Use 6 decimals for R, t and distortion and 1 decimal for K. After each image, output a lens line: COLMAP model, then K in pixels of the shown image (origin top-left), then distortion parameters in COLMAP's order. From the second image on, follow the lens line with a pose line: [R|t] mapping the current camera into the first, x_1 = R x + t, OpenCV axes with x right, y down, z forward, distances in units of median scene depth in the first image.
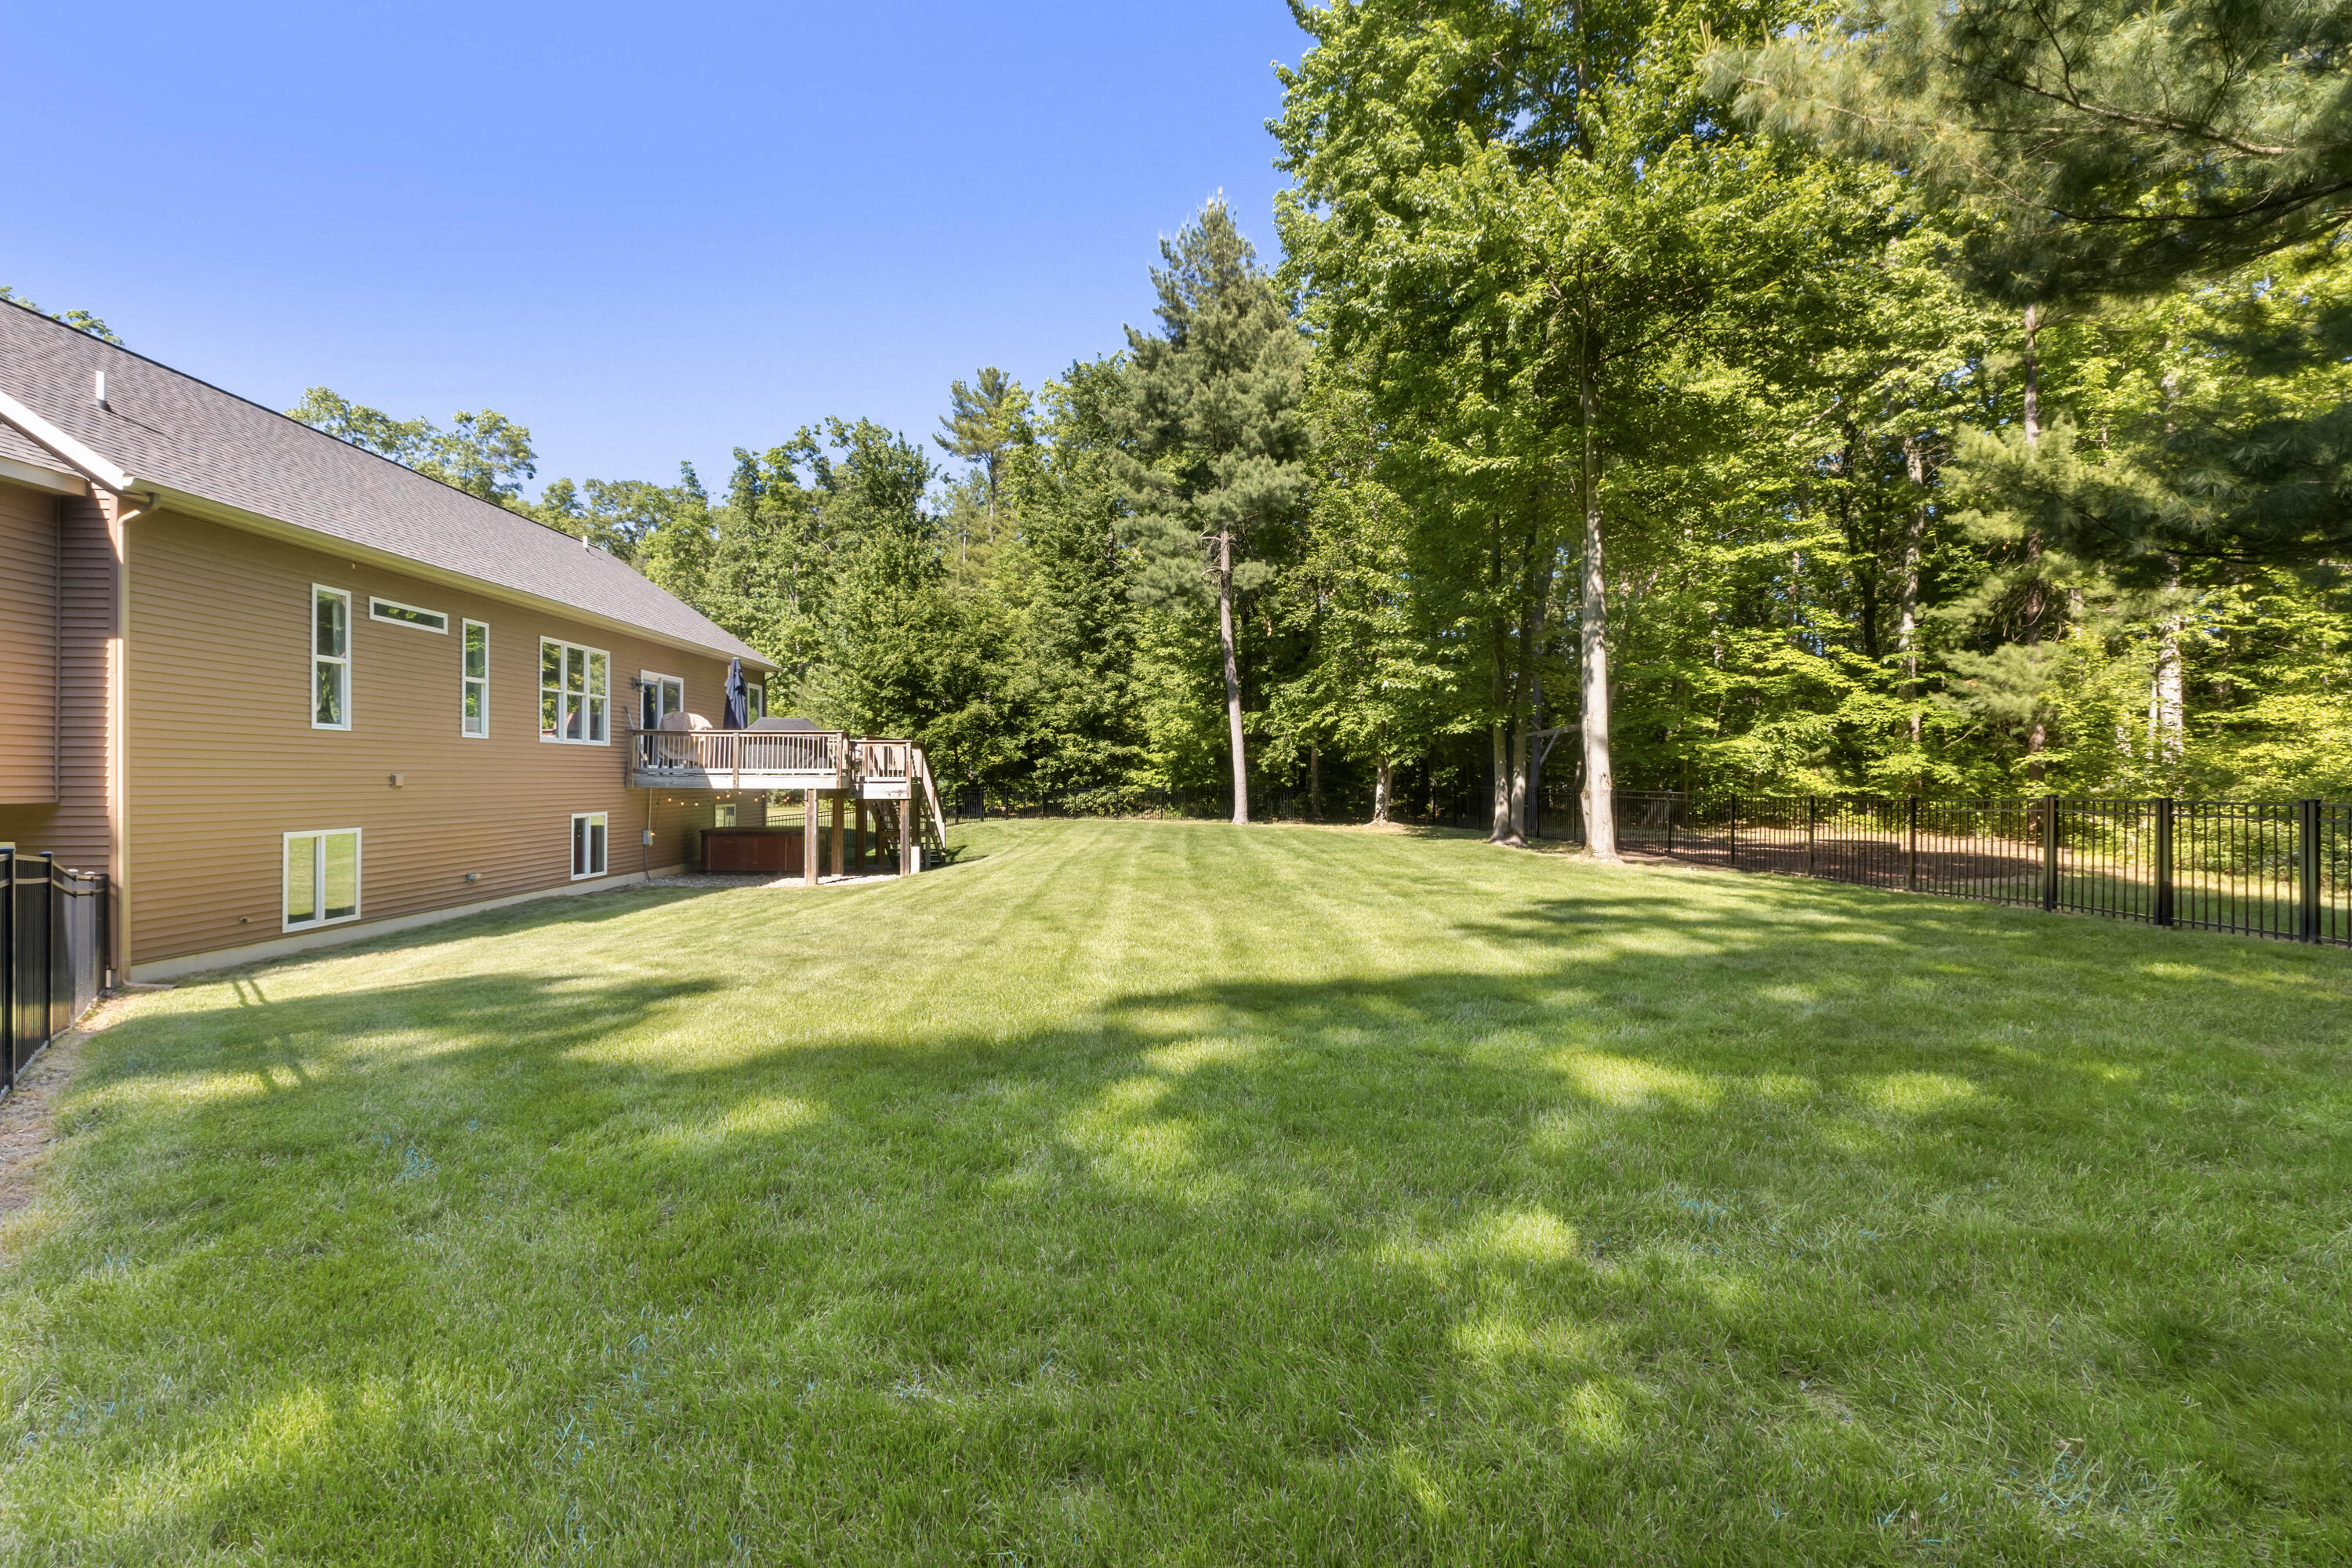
lens RADIAL K [[1023.6, 0, 1181.9], [0, 1023.6, 776.7], [0, 0, 1]] dist [0.002342, -0.000436]
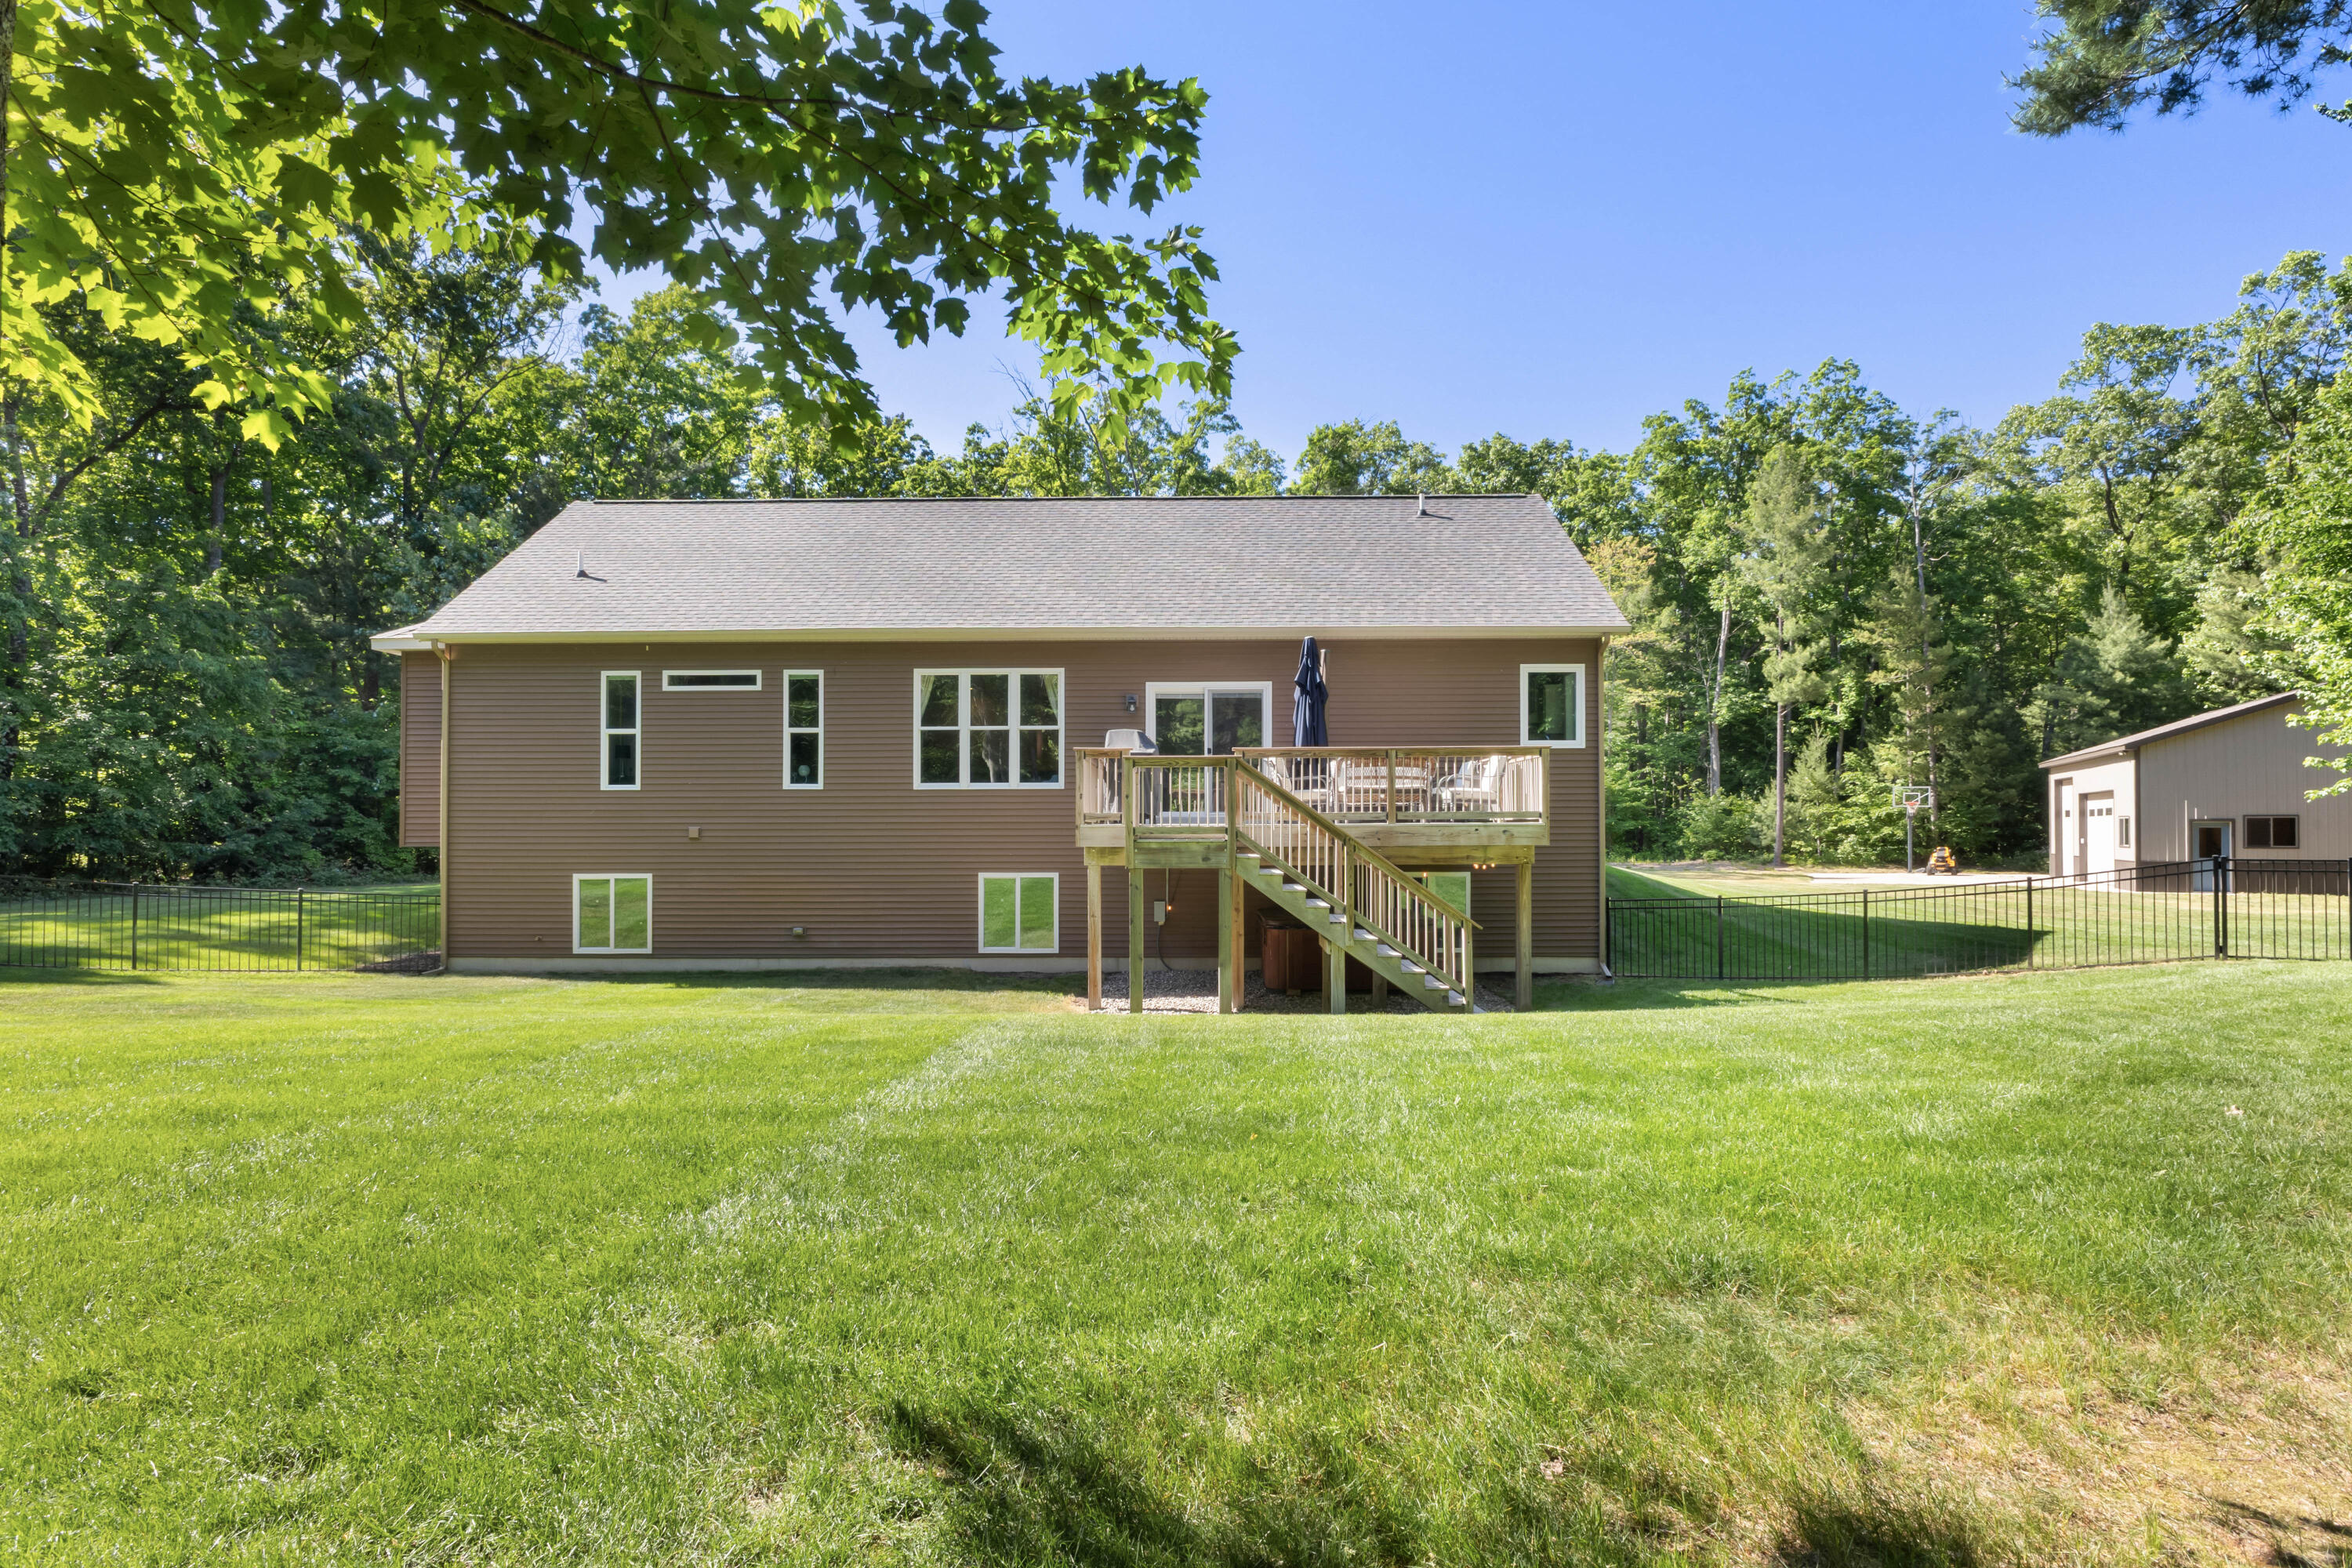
lens RADIAL K [[1275.0, 0, 1163.4], [0, 1275.0, 806.0], [0, 0, 1]] dist [-0.014475, -0.000360]
pose [[-0.052571, -0.024683, -0.998312, 0.375933], [0.000899, 0.999693, -0.024765, 0.006186], [0.998617, -0.002199, -0.052533, 1.045229]]
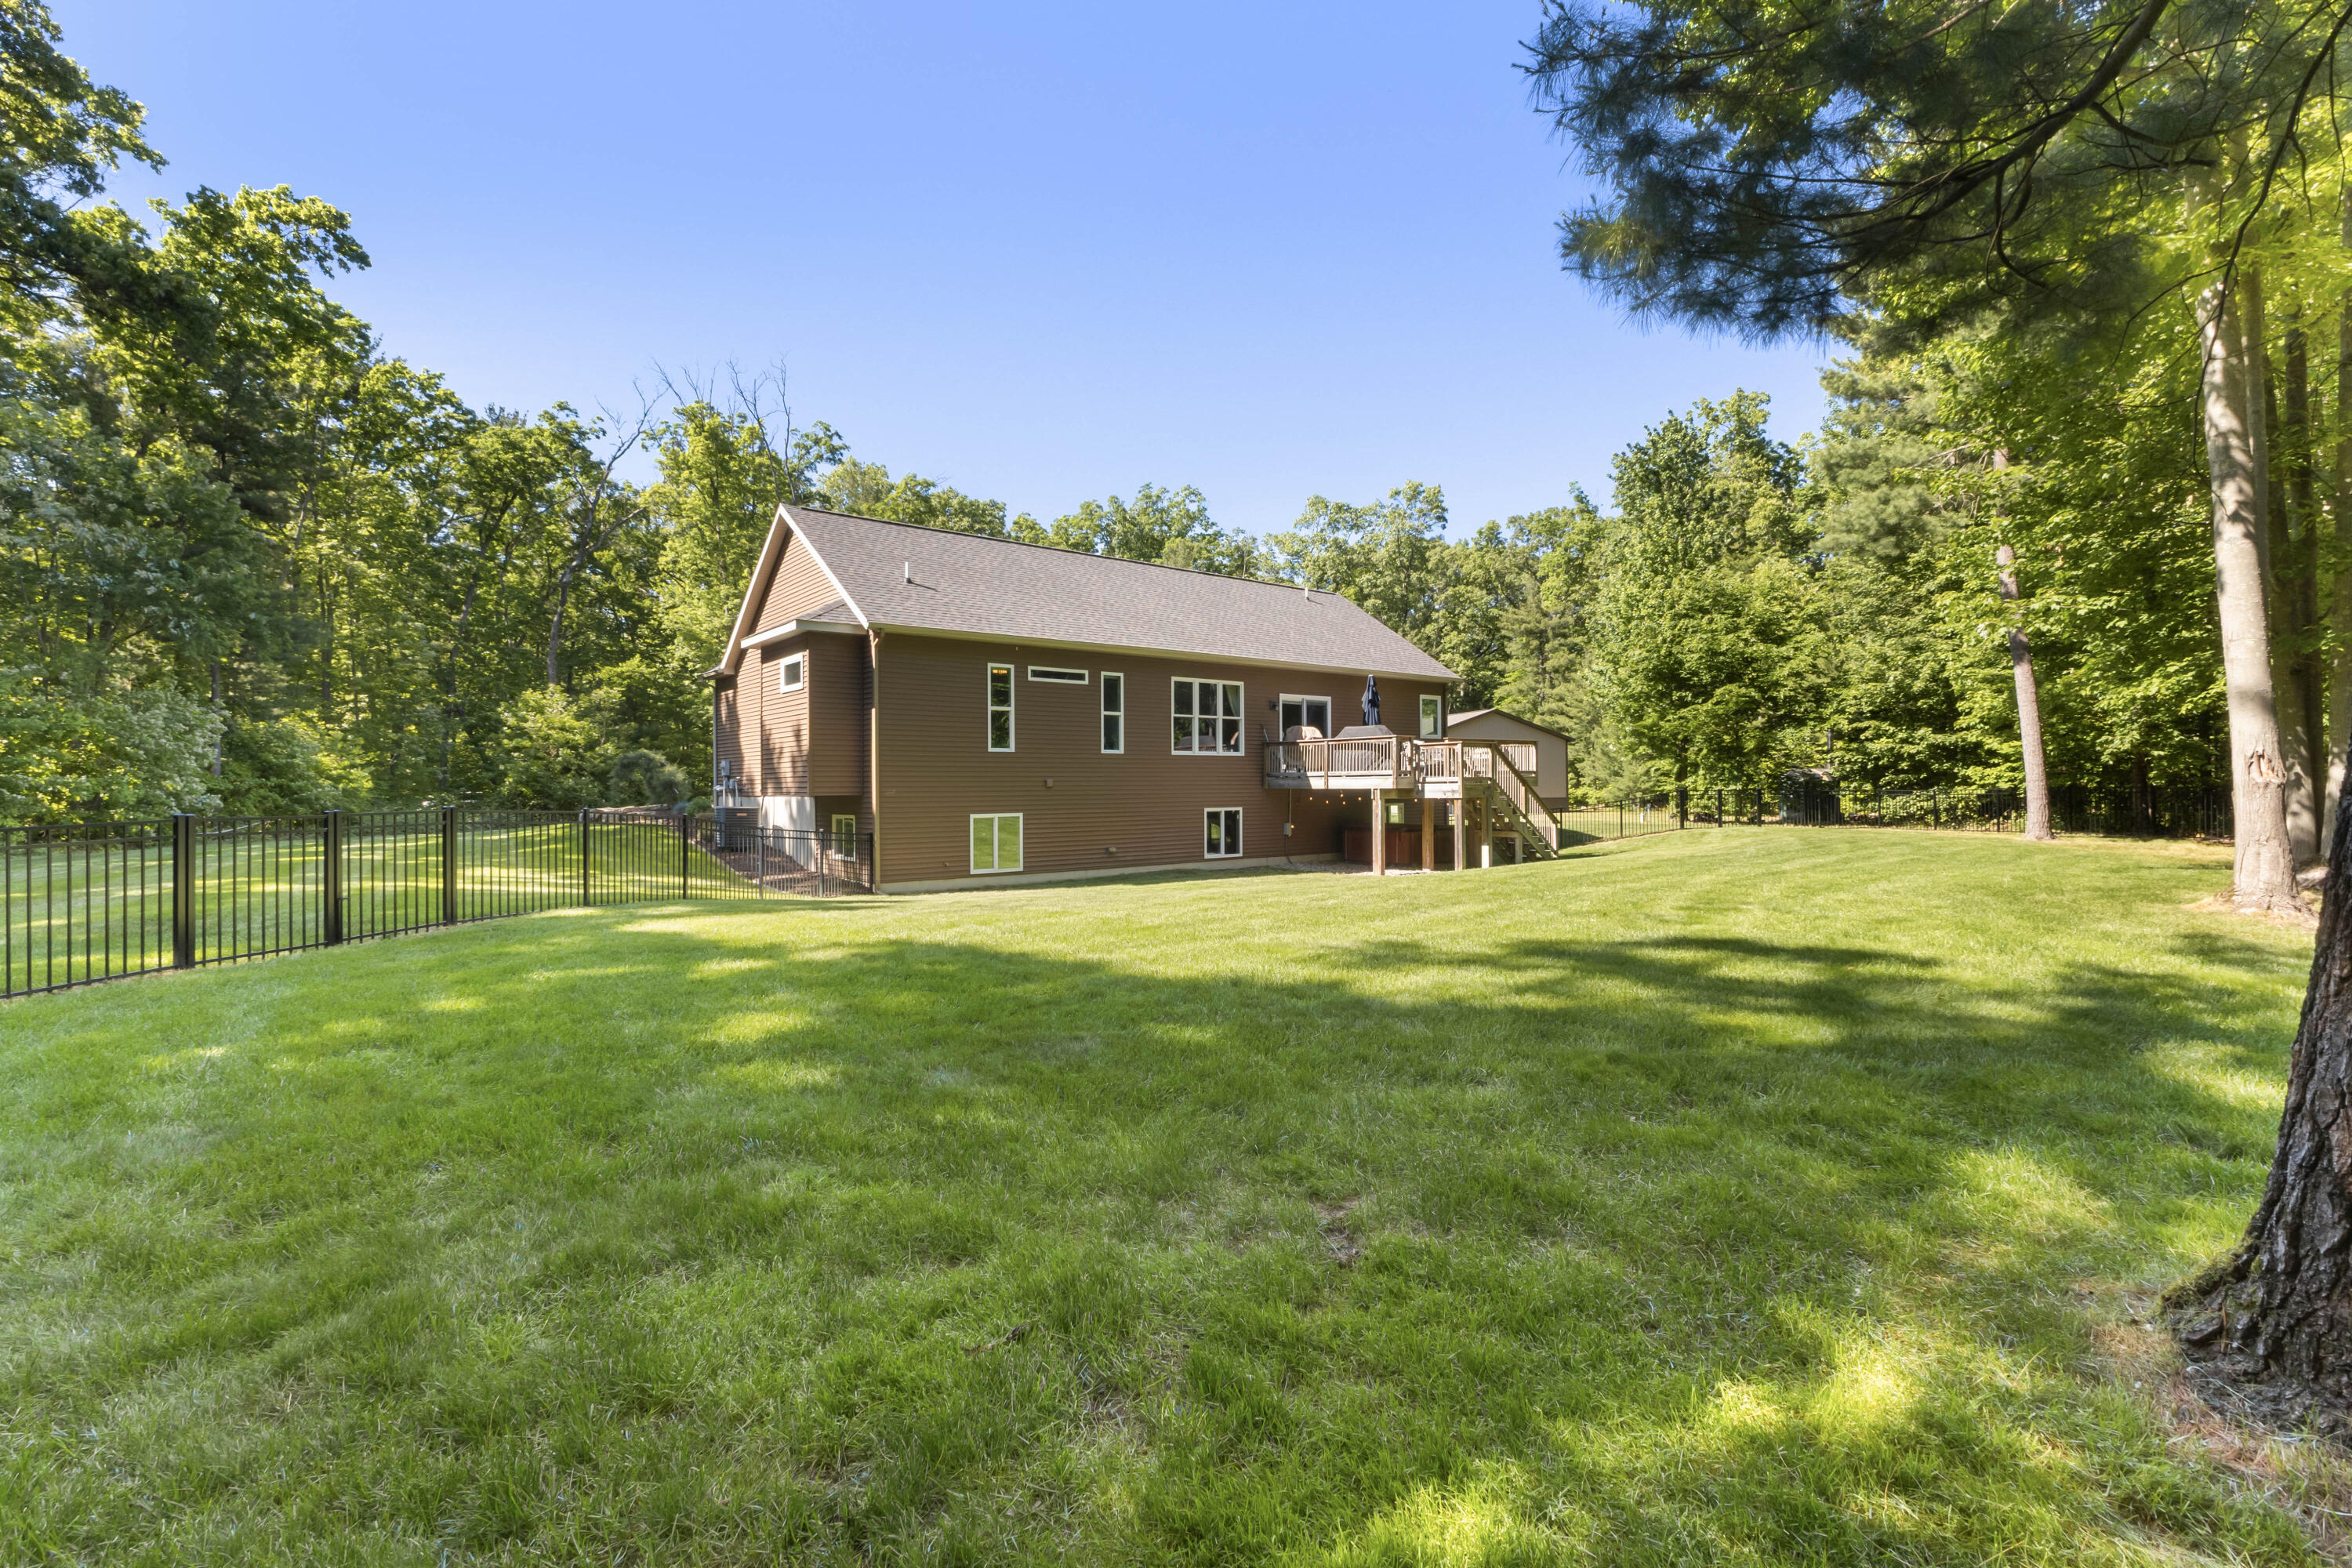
lens RADIAL K [[1023.6, 0, 1174.8], [0, 1023.6, 776.4], [0, 0, 1]] dist [0.002342, -0.000436]
pose [[0.592205, -0.013827, -0.805669, 0.389820], [0.009352, 0.999903, -0.010286, 0.007586], [0.805733, -0.001443, 0.592277, 0.159839]]
